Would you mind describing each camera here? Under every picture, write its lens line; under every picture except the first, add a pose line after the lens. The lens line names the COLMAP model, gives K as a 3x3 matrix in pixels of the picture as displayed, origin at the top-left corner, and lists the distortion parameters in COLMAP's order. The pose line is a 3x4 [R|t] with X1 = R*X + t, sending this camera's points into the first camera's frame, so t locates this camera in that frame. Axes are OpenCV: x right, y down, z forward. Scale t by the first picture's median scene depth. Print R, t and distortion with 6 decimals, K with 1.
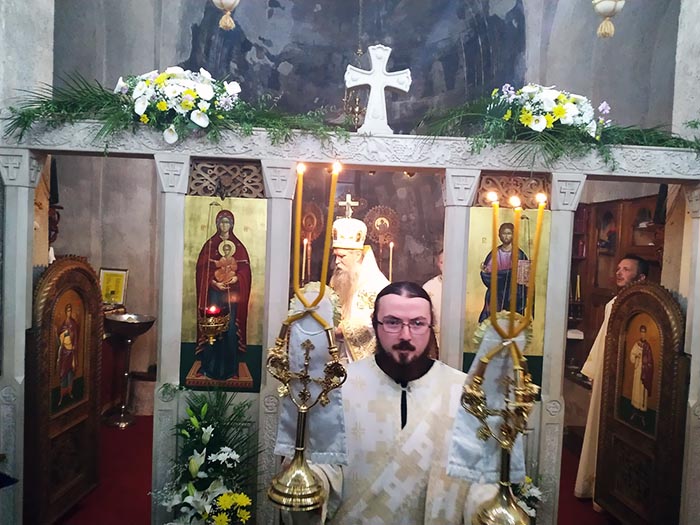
lens RADIAL K [[524.5, 0, 350.0], [0, 524.5, 262.5], [0, 0, 1]] dist [-0.008499, -0.007951]
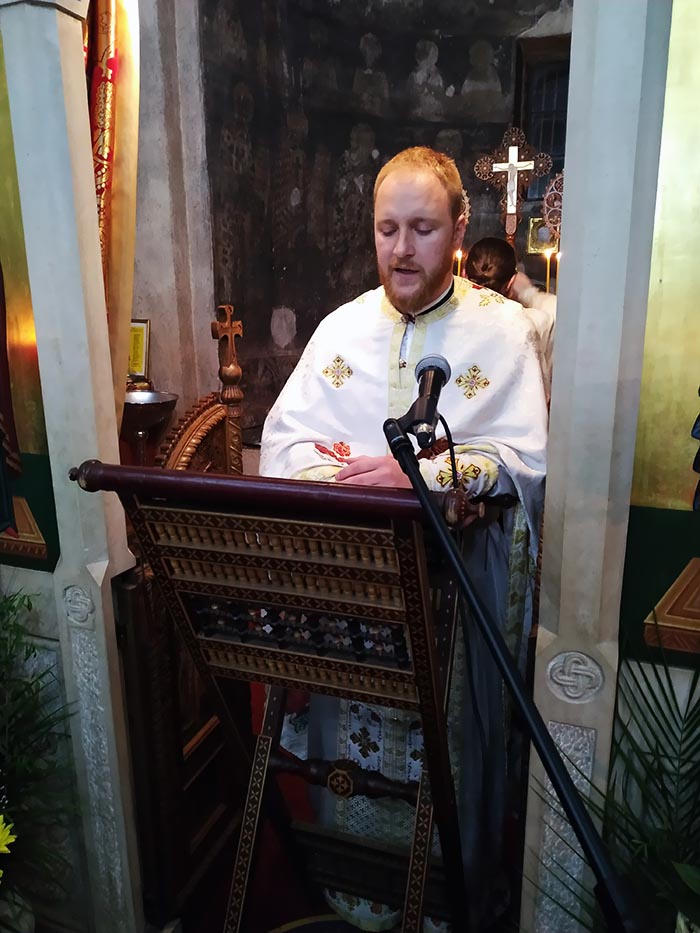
lens RADIAL K [[699.0, 0, 350.0], [0, 699.0, 466.5], [0, 0, 1]] dist [-0.008499, -0.007951]
pose [[0.924936, 0.037190, -0.378299, 0.118921], [0.036590, 0.981871, 0.185988, 0.038805], [0.378358, -0.185869, 0.906807, 0.306645]]
